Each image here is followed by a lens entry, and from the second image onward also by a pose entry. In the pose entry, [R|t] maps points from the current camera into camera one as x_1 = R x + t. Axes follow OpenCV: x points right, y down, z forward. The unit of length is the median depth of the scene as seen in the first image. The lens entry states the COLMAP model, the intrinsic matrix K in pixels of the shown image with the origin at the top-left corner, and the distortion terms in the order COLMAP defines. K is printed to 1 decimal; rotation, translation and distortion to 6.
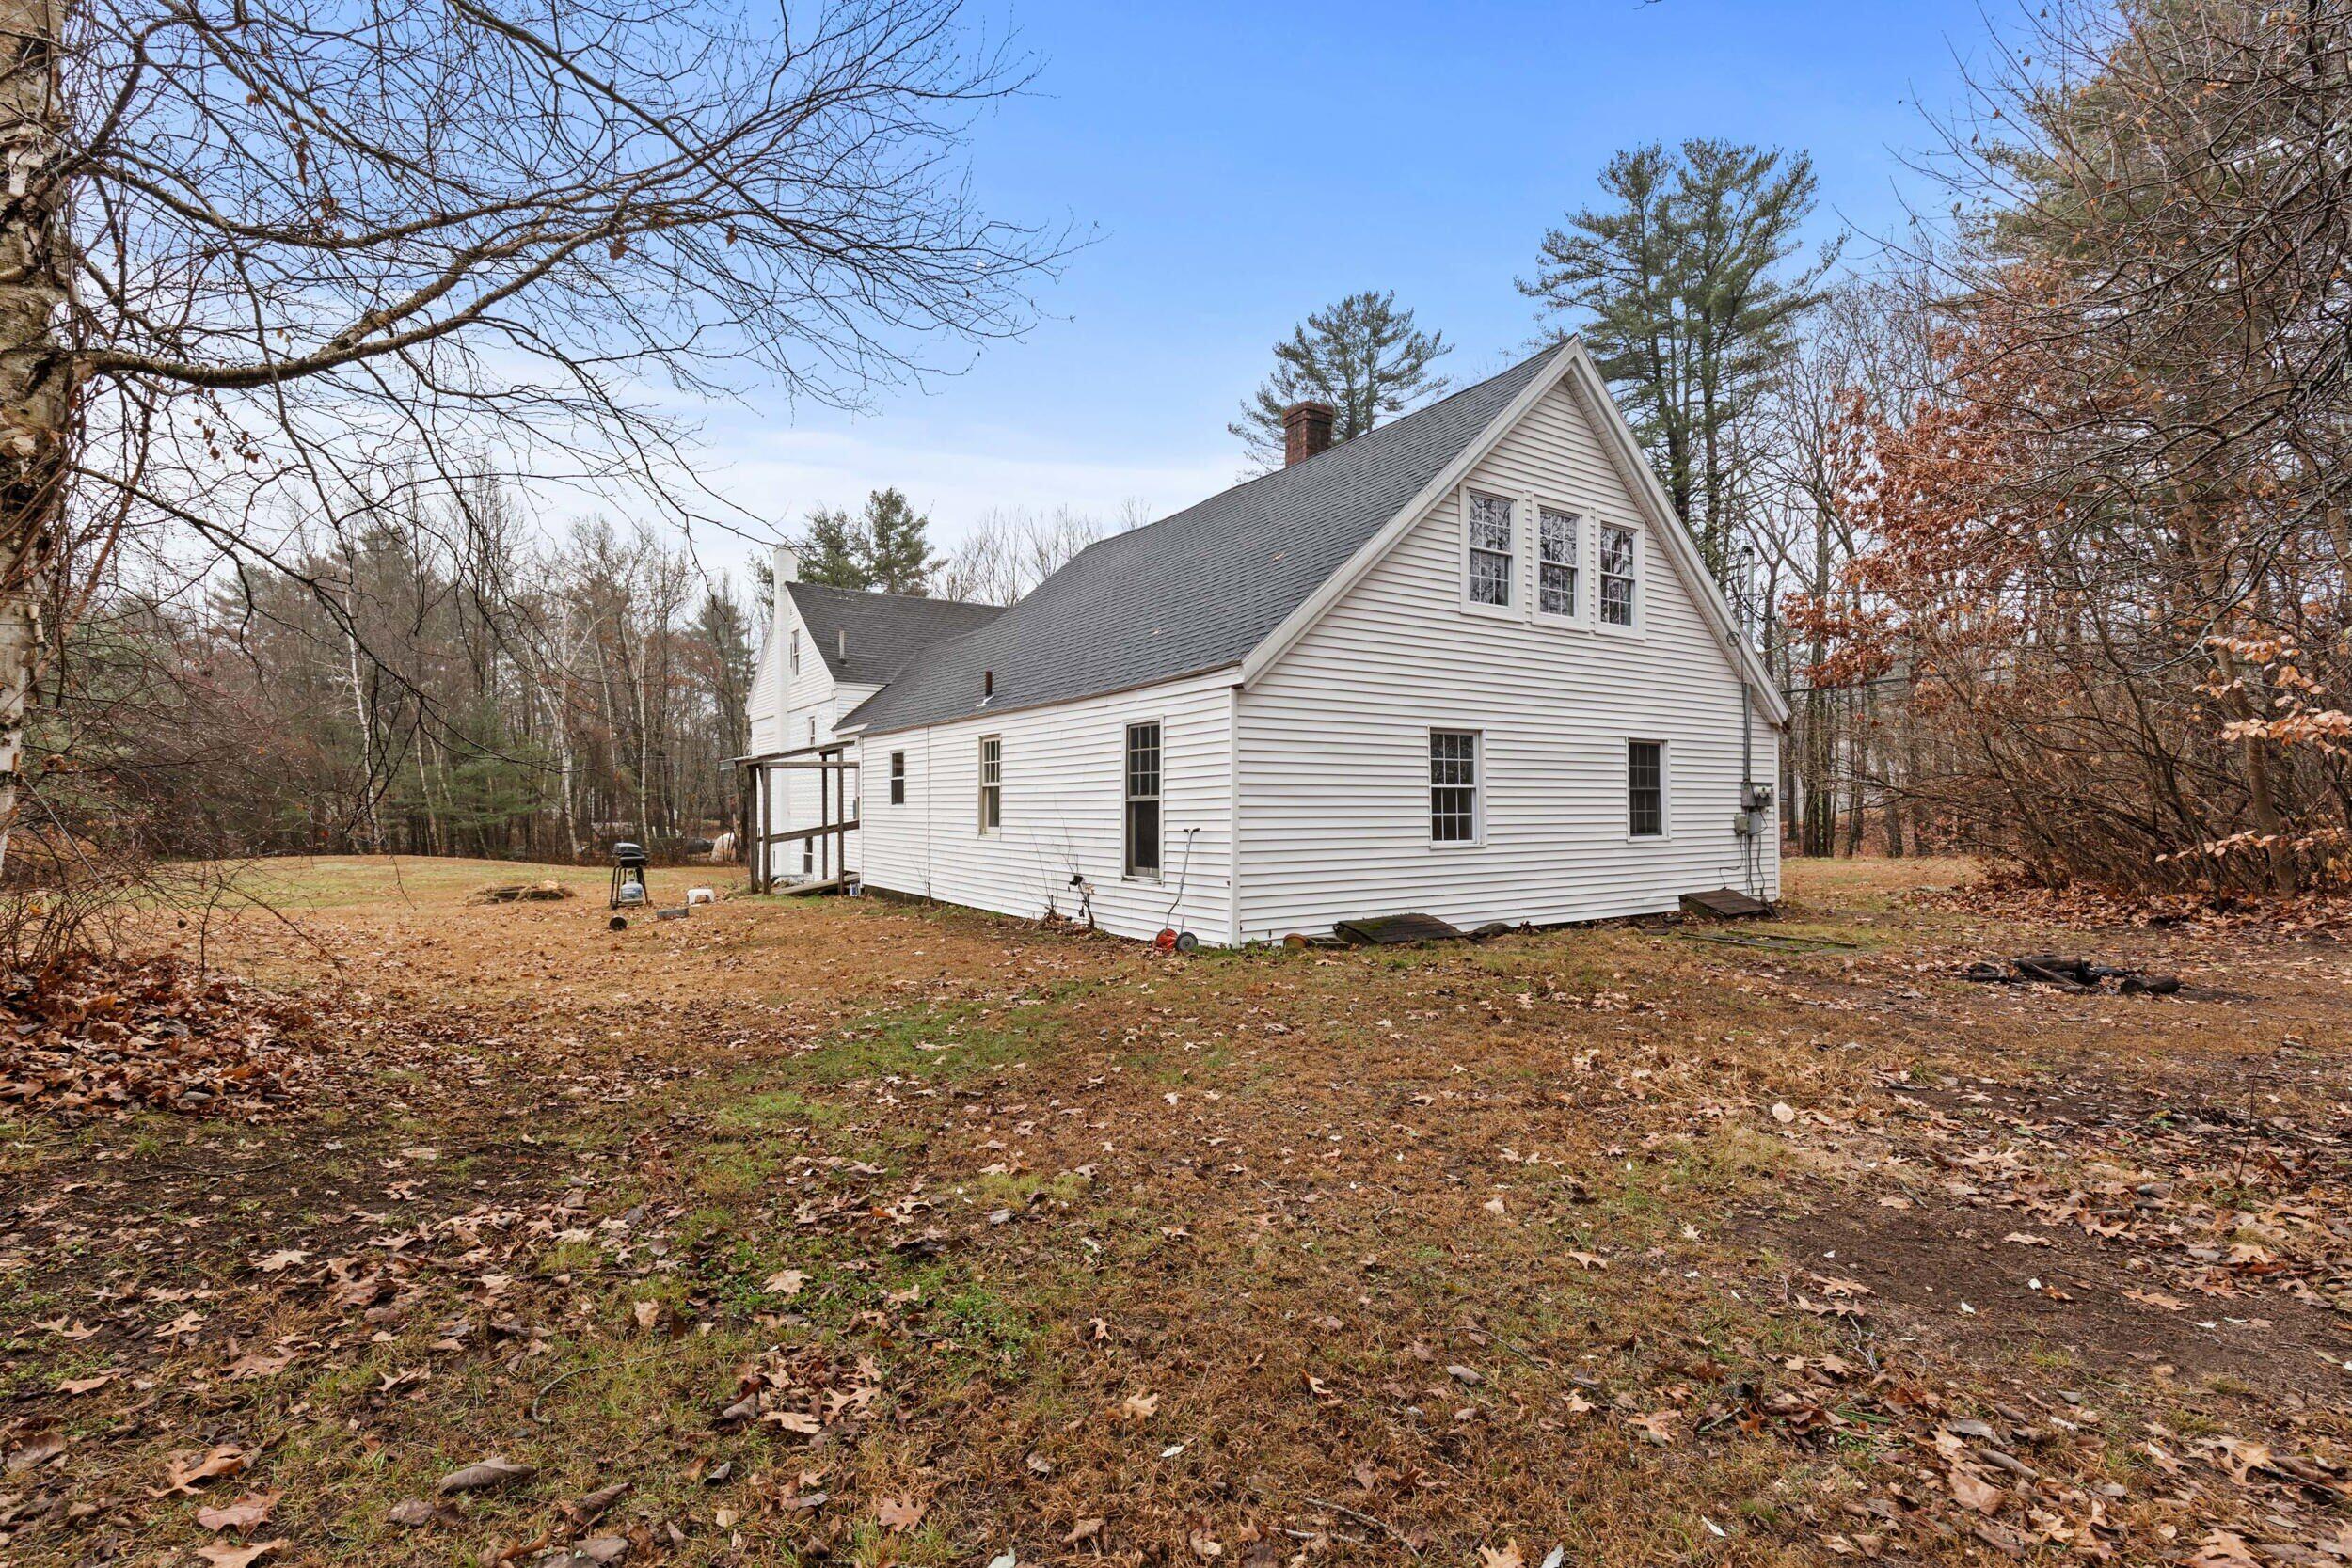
lens RADIAL K [[1065.7, 0, 1176.9], [0, 1065.7, 791.8], [0, 0, 1]] dist [0.001319, -0.000224]
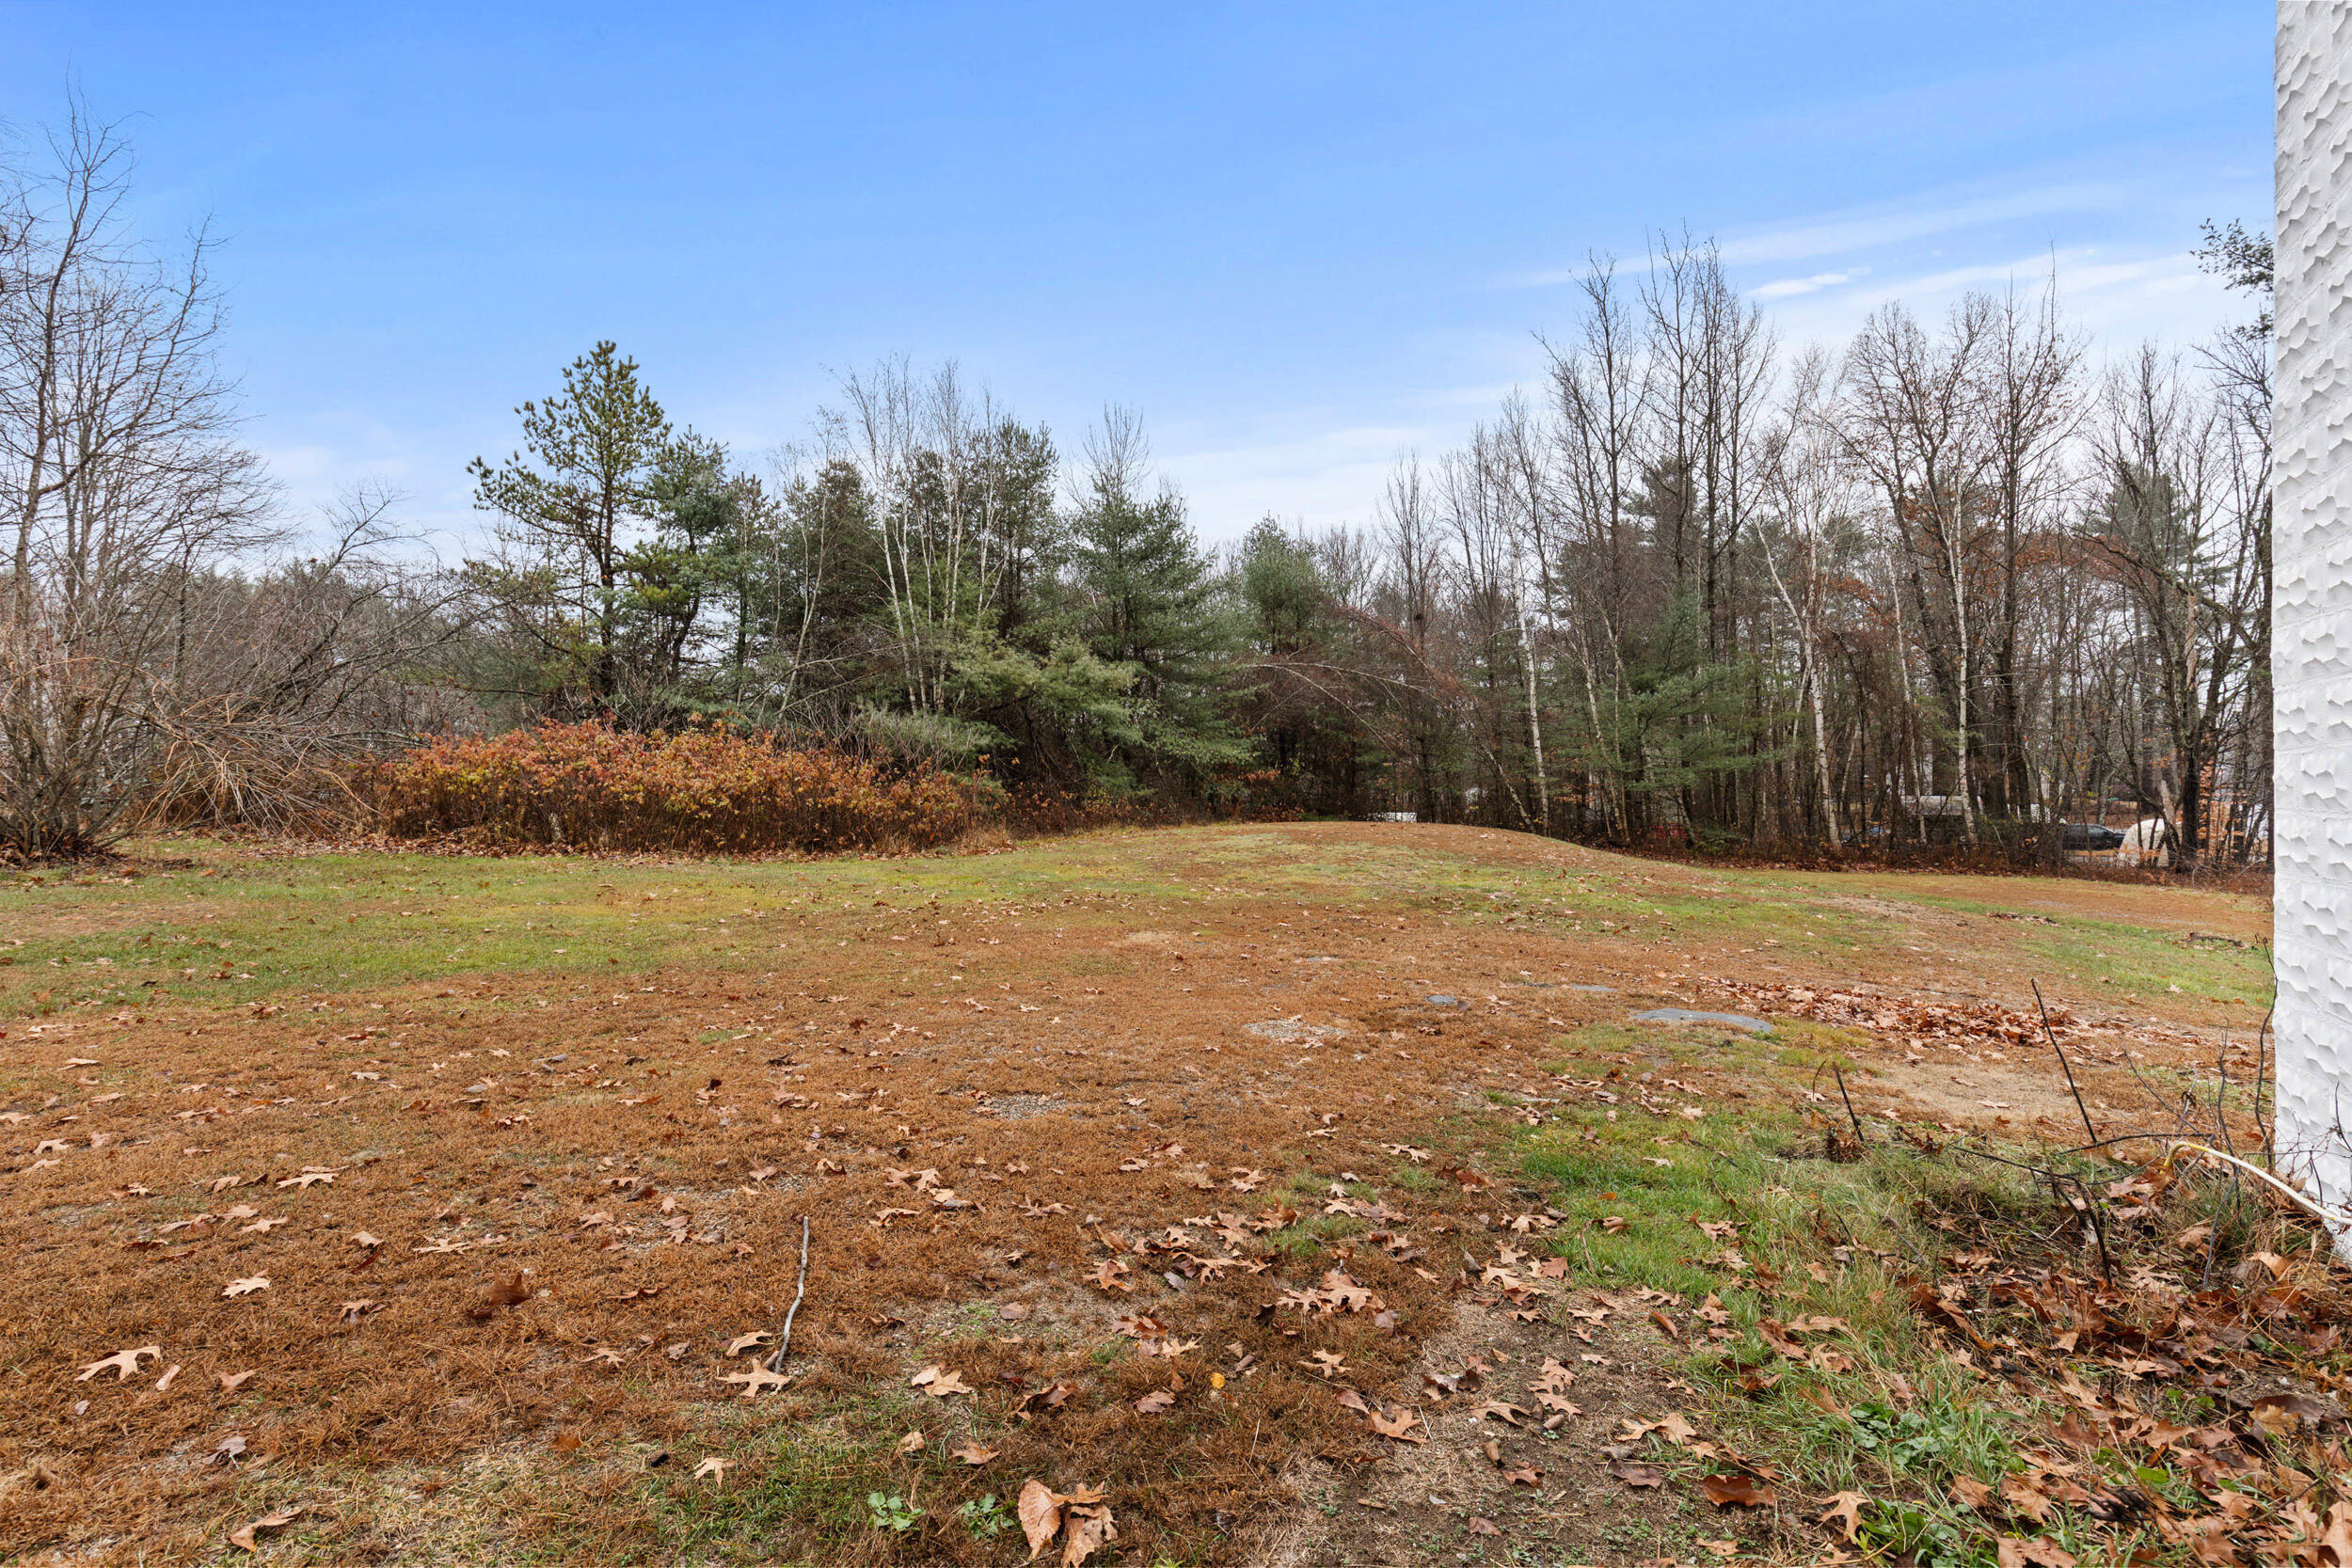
lens RADIAL K [[1065.7, 0, 1183.8], [0, 1065.7, 780.6], [0, 0, 1]] dist [0.001319, -0.000224]
pose [[0.417248, 0.007307, -0.908763, -0.108209], [0.007221, 0.999909, 0.011355, 0.006421], [0.908764, -0.011301, 0.417158, 0.267393]]
